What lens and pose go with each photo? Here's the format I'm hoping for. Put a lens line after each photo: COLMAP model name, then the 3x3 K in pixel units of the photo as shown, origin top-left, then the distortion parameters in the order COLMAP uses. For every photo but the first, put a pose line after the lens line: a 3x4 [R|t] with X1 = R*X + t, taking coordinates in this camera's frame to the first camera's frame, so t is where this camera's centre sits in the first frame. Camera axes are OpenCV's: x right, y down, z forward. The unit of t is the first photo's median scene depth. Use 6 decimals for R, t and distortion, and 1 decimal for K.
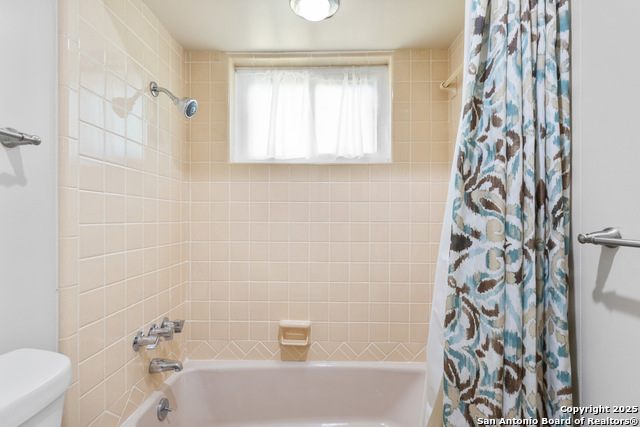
lens RADIAL K [[300.1, 0, 320.1], [0, 300.1, 214.5], [0, 0, 1]] dist [-0.005930, 0.006625]
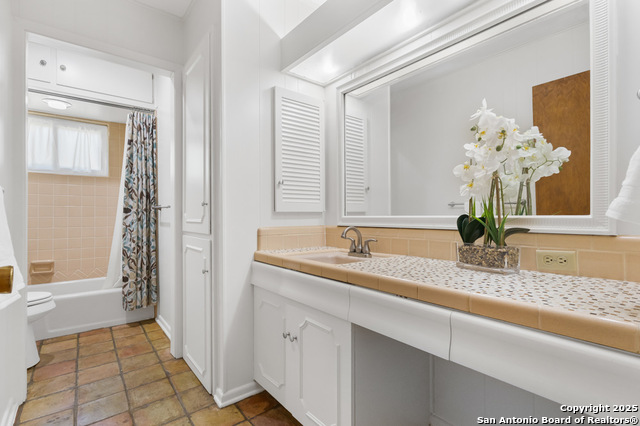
lens RADIAL K [[300.1, 0, 315.9], [0, 300.1, 214.5], [0, 0, 1]] dist [-0.005930, 0.006625]
pose [[0.751318, 0.001532, 0.659938, -0.083127], [-0.005191, 0.999980, 0.003589, 0.128942], [-0.659919, -0.006122, 0.751311, -2.833808]]
